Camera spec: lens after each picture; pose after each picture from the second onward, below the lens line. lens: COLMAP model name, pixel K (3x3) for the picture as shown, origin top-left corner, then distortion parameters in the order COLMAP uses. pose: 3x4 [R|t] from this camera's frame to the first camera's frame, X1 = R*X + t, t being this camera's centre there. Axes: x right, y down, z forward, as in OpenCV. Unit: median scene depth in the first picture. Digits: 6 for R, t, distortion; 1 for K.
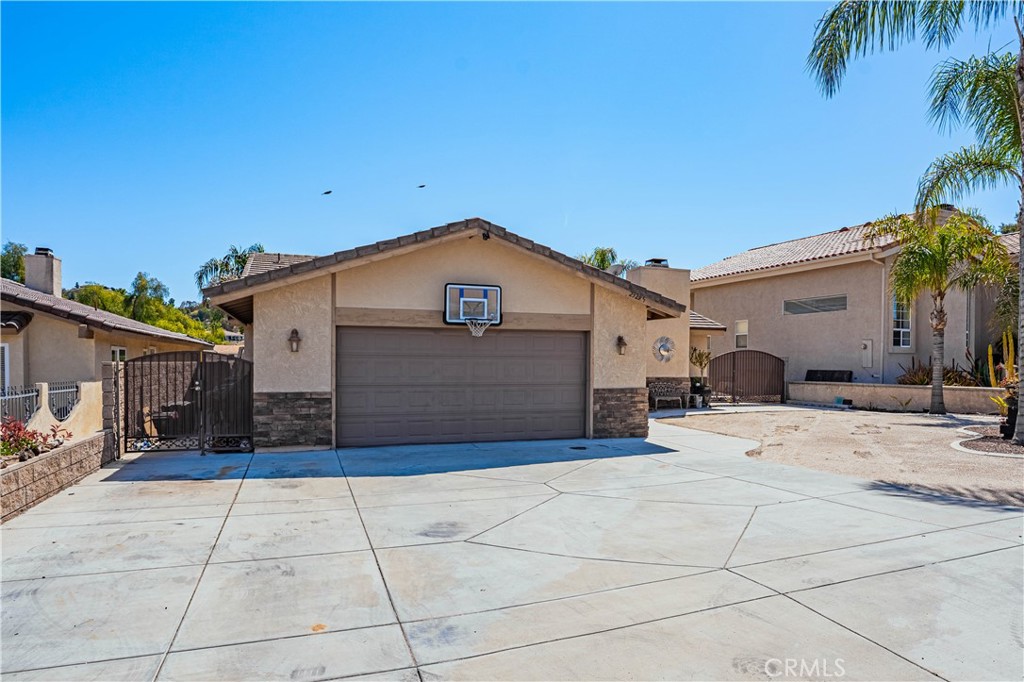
lens RADIAL K [[582.6, 0, 594.3], [0, 582.6, 371.3], [0, 0, 1]] dist [-0.003922, -0.000971]
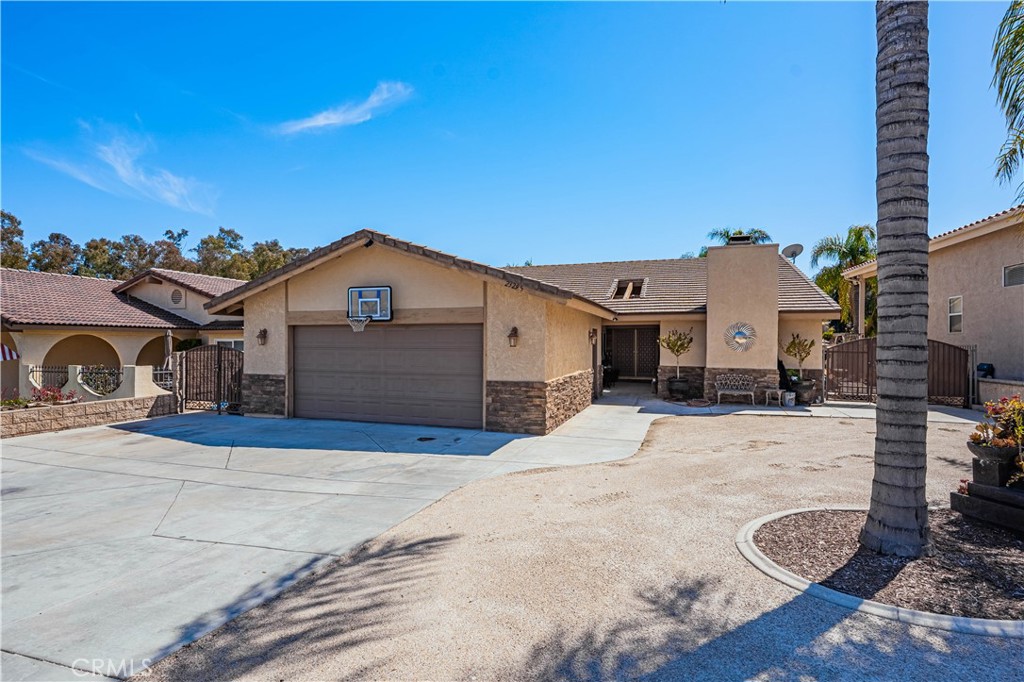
lens RADIAL K [[491.1, 0, 513.2], [0, 491.1, 339.7], [0, 0, 1]] dist [0.003350, 0.000554]
pose [[0.791471, -0.006375, -0.611173, 0.579045], [-0.011270, 0.999623, -0.025020, -0.020777], [0.611103, 0.026691, 0.791101, 0.380001]]
